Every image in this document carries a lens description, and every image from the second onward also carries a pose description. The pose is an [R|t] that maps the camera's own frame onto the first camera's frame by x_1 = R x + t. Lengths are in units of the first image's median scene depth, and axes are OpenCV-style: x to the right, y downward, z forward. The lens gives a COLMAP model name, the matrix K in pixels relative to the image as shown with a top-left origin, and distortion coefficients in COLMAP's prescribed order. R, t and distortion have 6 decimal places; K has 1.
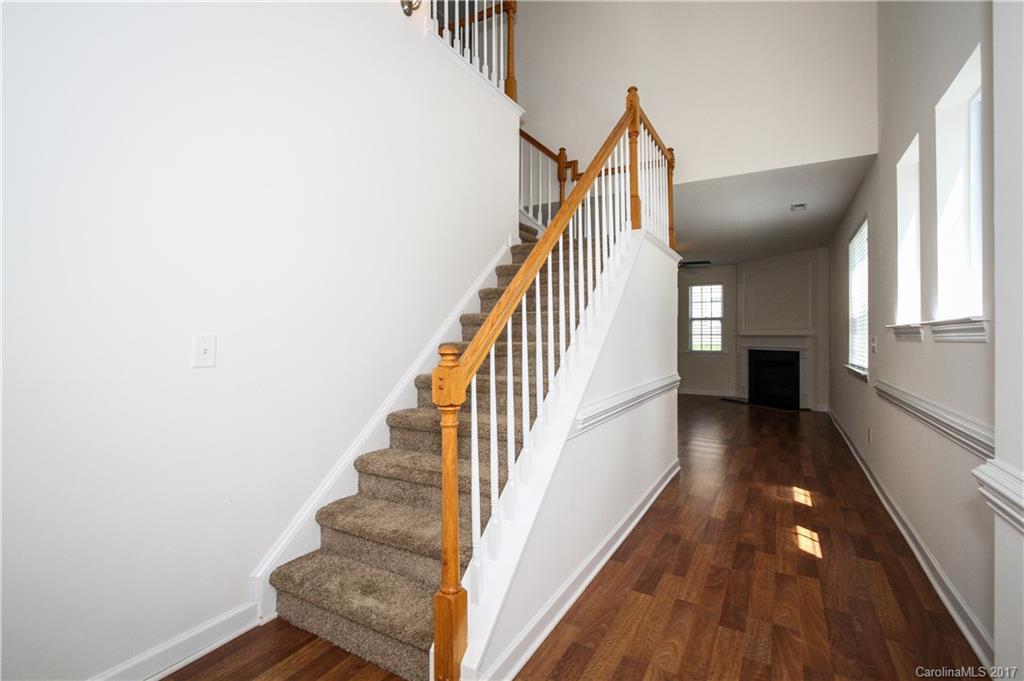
lens RADIAL K [[479.7, 0, 512.8], [0, 479.7, 333.1], [0, 0, 1]] dist [-0.002314, 0.000422]
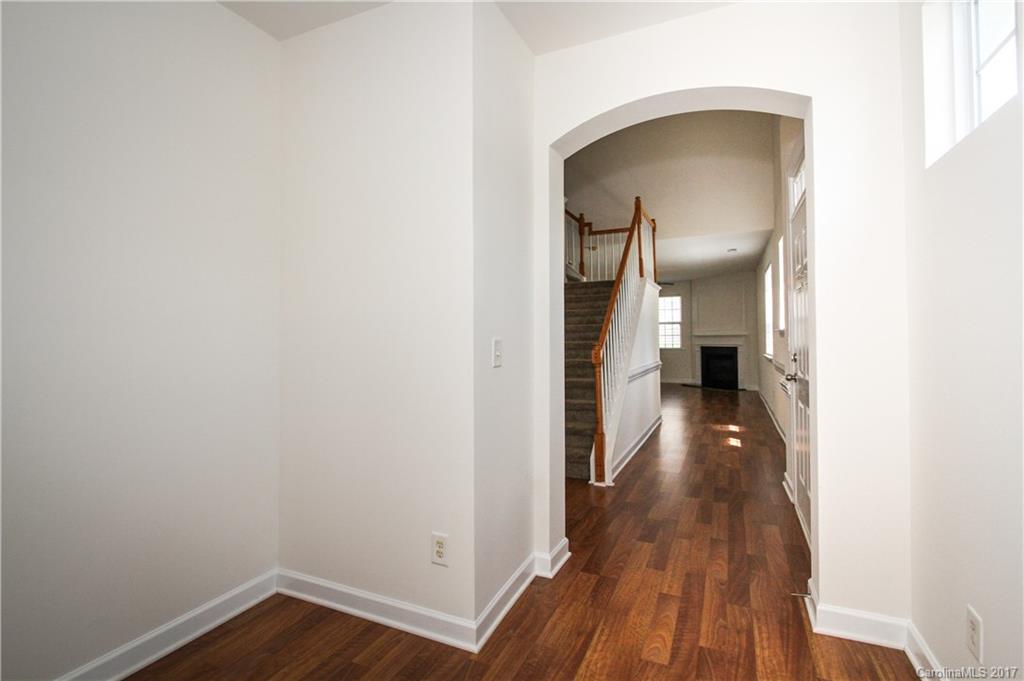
lens RADIAL K [[479.7, 0, 513.3], [0, 479.7, 336.4], [0, 0, 1]] dist [-0.002314, 0.000422]
pose [[0.996042, -0.015207, 0.087578, -0.180445], [0.015162, 0.999884, 0.001175, -0.002862], [-0.087585, 0.000158, 0.996157, -0.351543]]
